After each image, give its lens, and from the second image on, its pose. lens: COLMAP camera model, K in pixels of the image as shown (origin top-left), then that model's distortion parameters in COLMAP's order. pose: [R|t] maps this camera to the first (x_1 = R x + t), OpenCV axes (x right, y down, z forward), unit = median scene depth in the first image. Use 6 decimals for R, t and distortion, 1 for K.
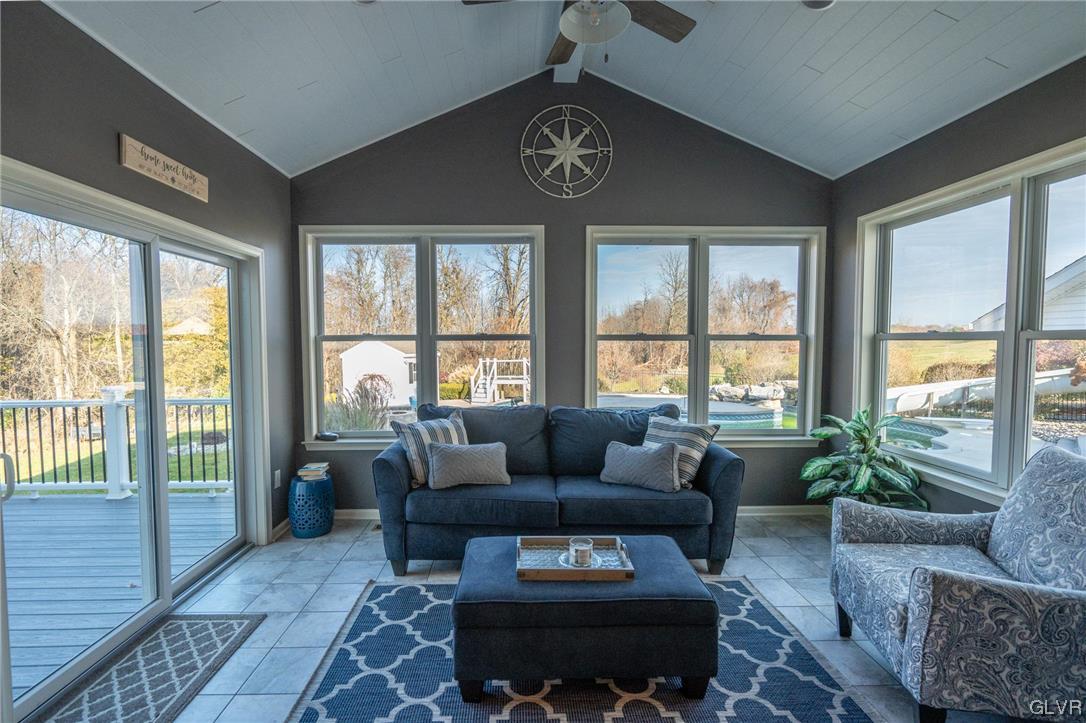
lens RADIAL K [[499.8, 0, 526.1], [0, 499.8, 375.5], [0, 0, 1]] dist [-0.008213, 0.003774]
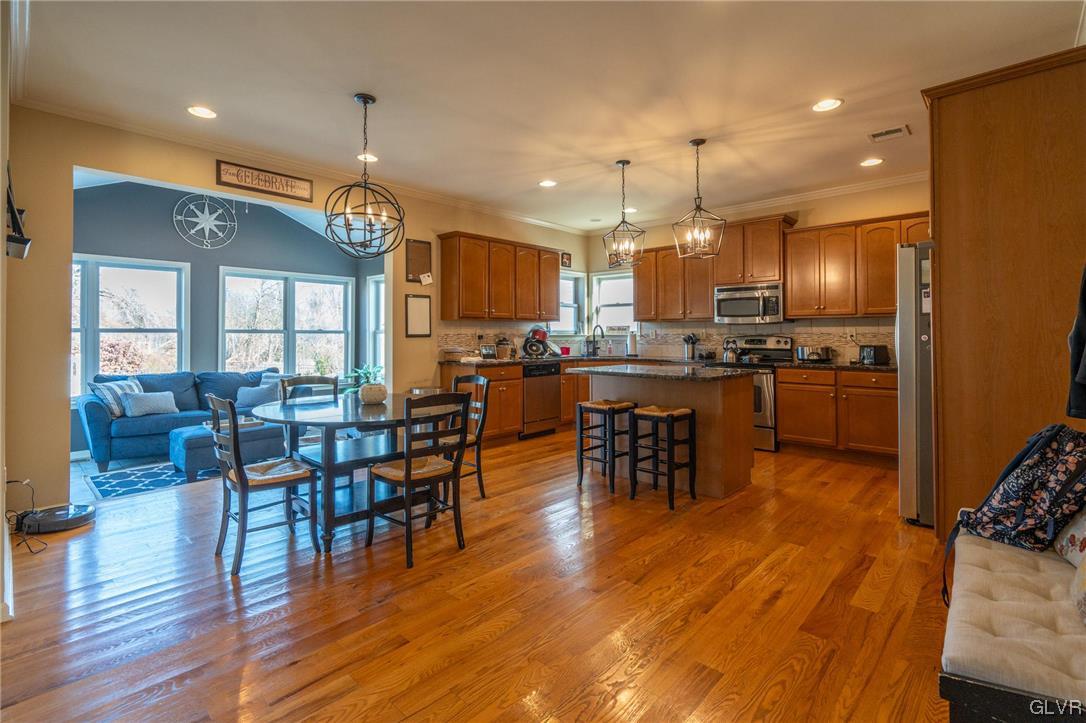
lens RADIAL K [[499.8, 0, 532.5], [0, 499.8, 326.0], [0, 0, 1]] dist [-0.008213, 0.003774]
pose [[0.706049, 0.016557, 0.707969, -0.326028], [0.047071, 0.996418, -0.070246, 0.075321], [-0.706597, 0.082922, 0.702741, -0.932656]]
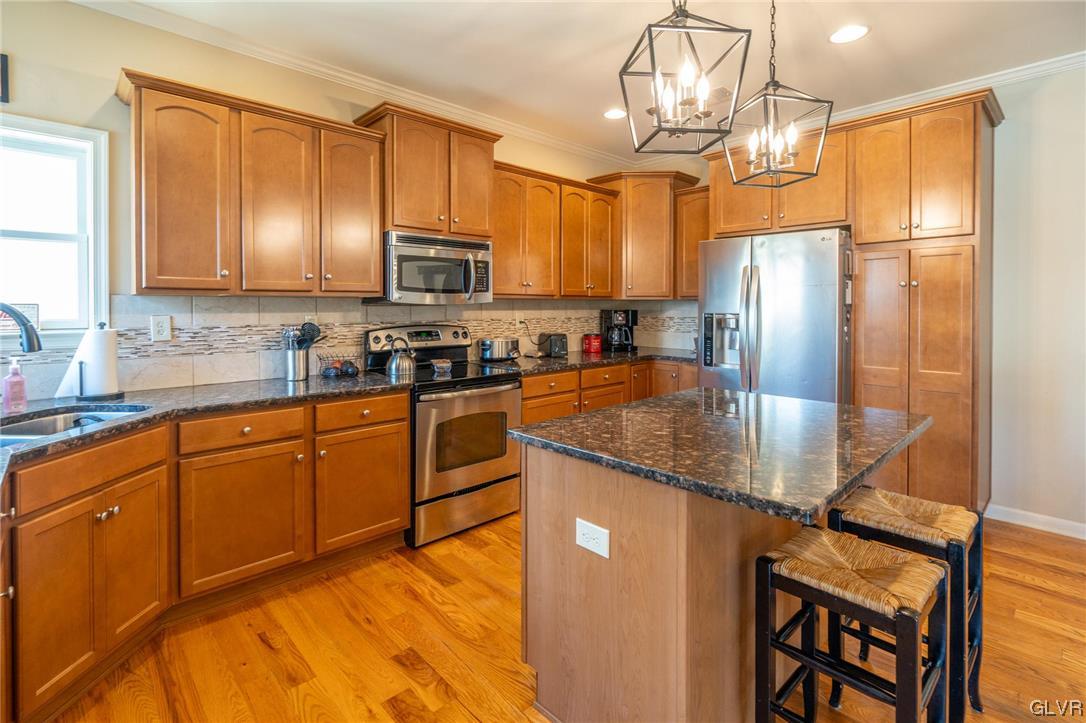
lens RADIAL K [[499.8, 0, 533.8], [0, 499.8, 312.6], [0, 0, 1]] dist [-0.008213, 0.003774]
pose [[-0.664140, -0.002974, 0.747602, 0.407110], [0.057210, 0.996858, 0.054788, -0.024667], [-0.745416, 0.079157, -0.661883, 0.045907]]
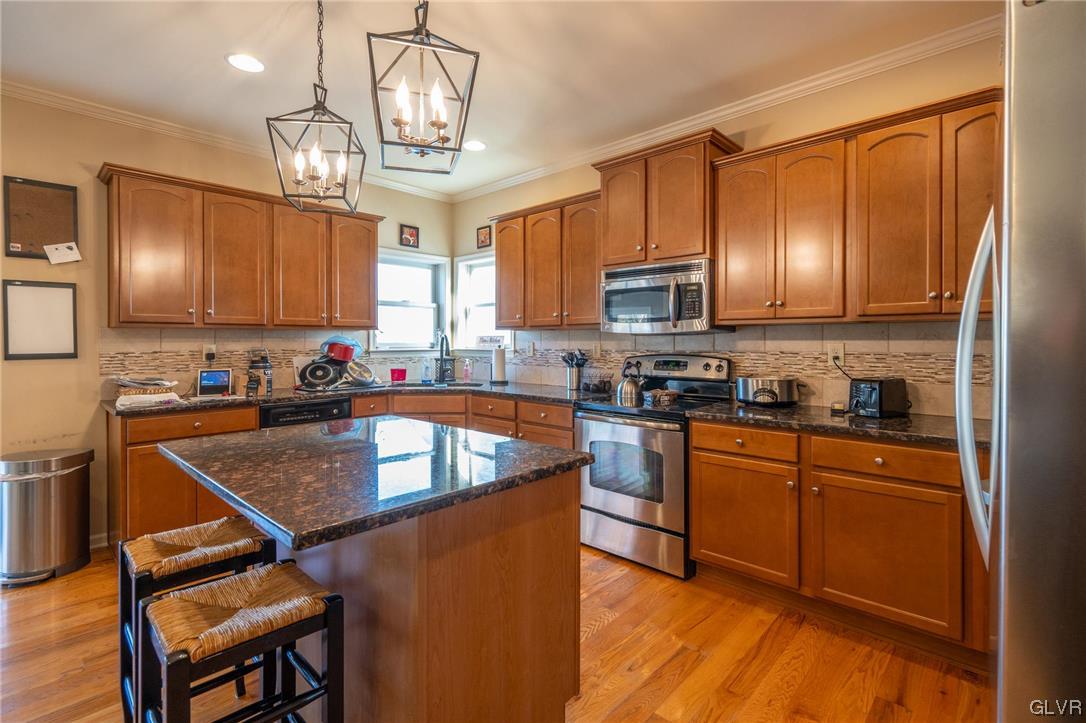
lens RADIAL K [[499.8, 0, 527.2], [0, 499.8, 343.4], [0, 0, 1]] dist [-0.008213, 0.003774]
pose [[0.708802, 0.001083, 0.705406, 0.401666], [0.046798, 0.997724, -0.048556, 0.042449], [-0.703853, 0.067428, 0.707138, -0.791335]]
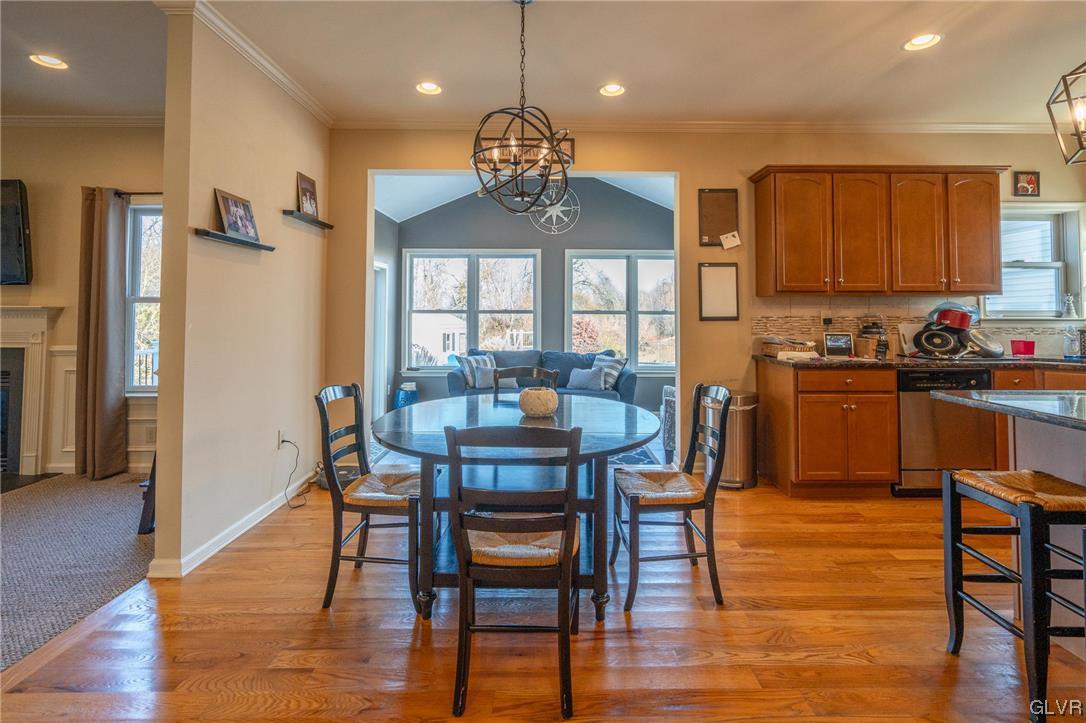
lens RADIAL K [[499.8, 0, 551.2], [0, 499.8, 303.0], [0, 0, 1]] dist [-0.008213, 0.003774]
pose [[0.999945, 0.006415, -0.008255, 0.088735], [-0.007150, 0.995693, -0.092434, 0.054884], [0.007627, 0.092488, 0.995685, -0.752798]]
